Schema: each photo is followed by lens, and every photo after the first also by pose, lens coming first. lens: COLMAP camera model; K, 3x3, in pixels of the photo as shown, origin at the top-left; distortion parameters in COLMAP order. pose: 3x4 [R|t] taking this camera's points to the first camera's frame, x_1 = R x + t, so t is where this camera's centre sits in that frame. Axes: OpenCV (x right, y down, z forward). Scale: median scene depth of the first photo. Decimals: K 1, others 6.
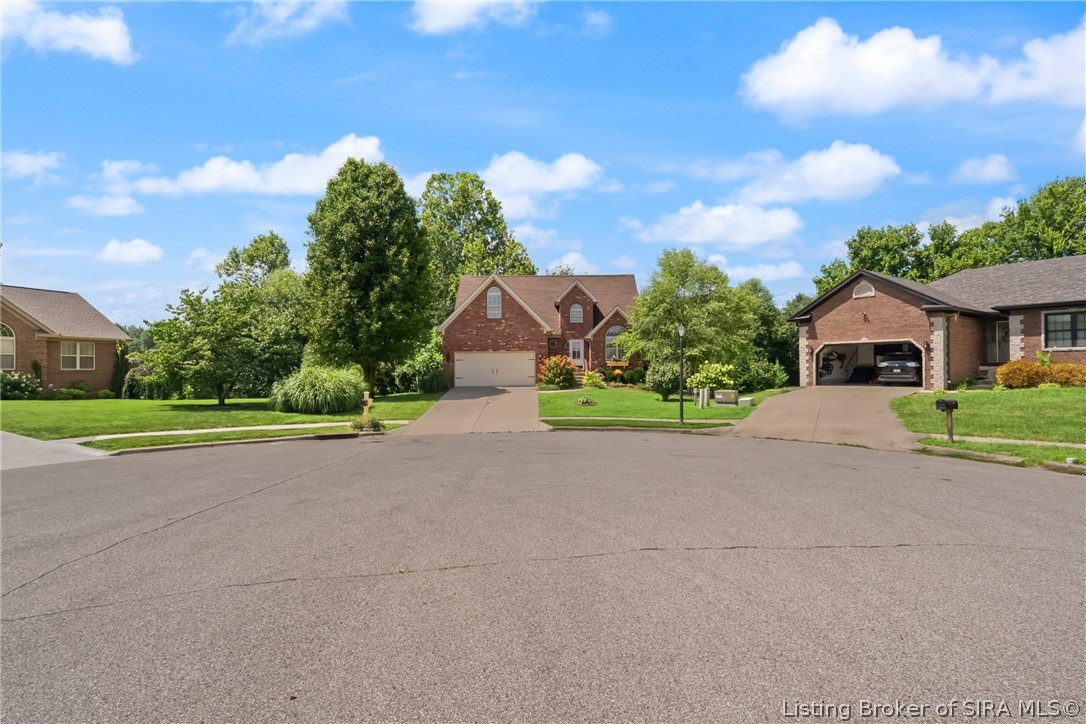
lens RADIAL K [[456.3, 0, 539.9], [0, 456.3, 360.2], [0, 0, 1]] dist [-0.012044, -0.000336]
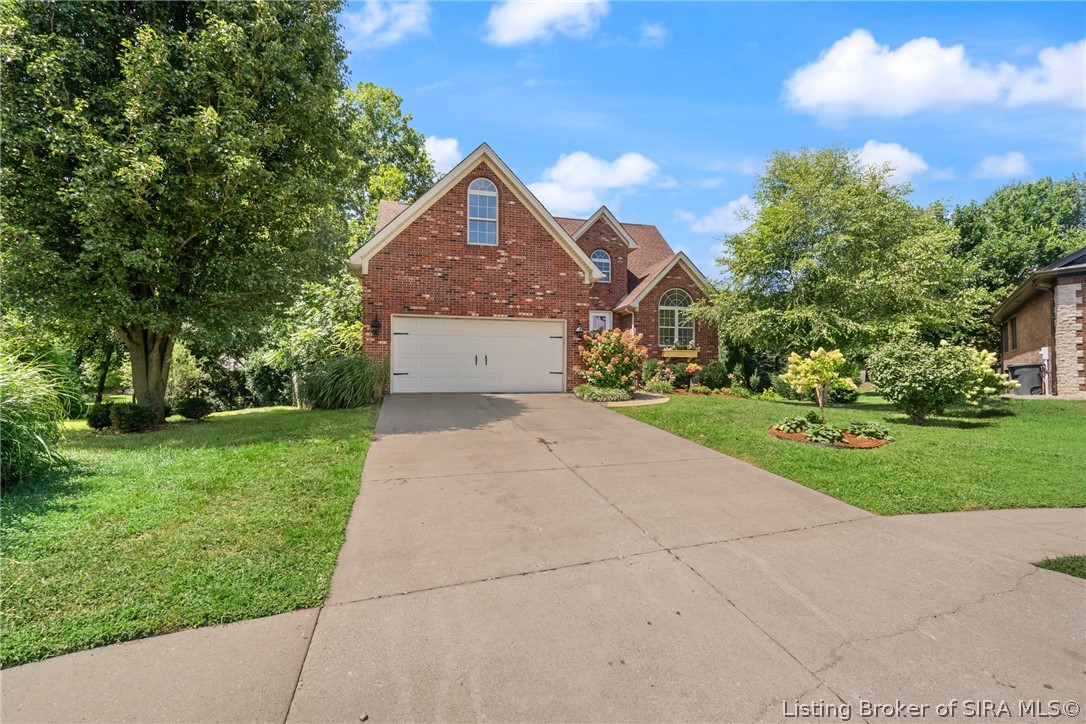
lens RADIAL K [[456.3, 0, 545.6], [0, 456.3, 372.7], [0, 0, 1]] dist [-0.012044, -0.000336]
pose [[0.967935, 0.010021, 0.251000, -0.152378], [-0.012220, 0.999899, 0.007205, 0.032778], [-0.250902, -0.010041, 0.967960, 0.534947]]
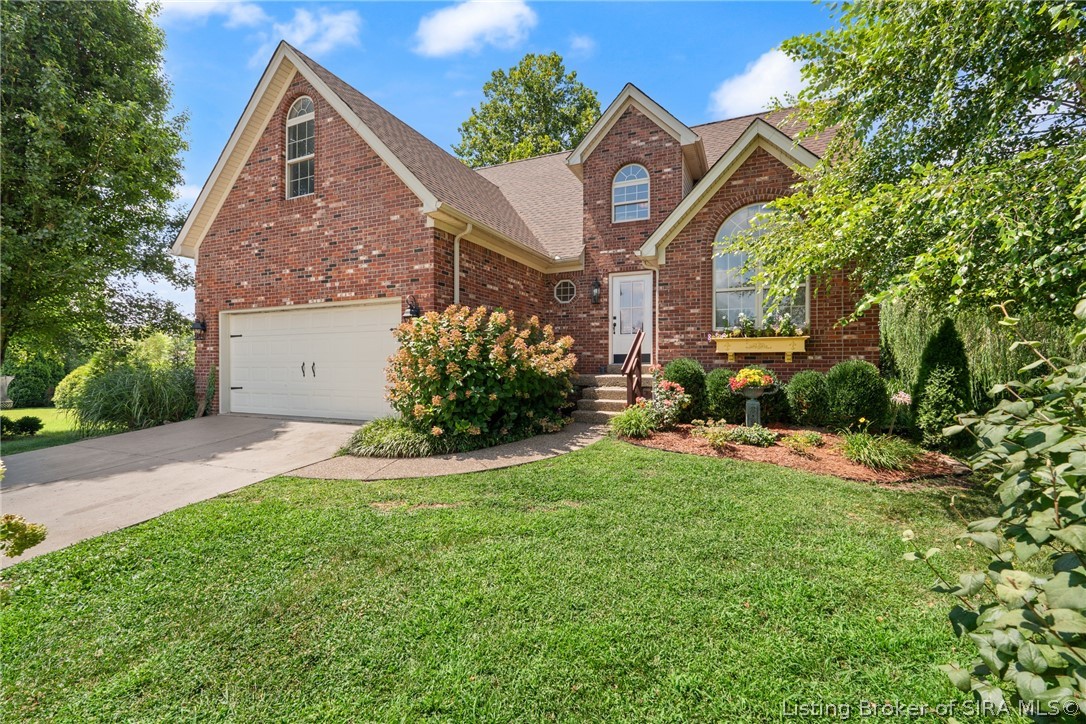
lens RADIAL K [[456.3, 0, 543.9], [0, 456.3, 365.6], [0, 0, 1]] dist [-0.012044, -0.000336]
pose [[0.923098, 0.004927, -0.384533, 0.170952], [0.003302, 0.999780, 0.020736, 0.015464], [0.384551, -0.020411, 0.922878, 0.776601]]
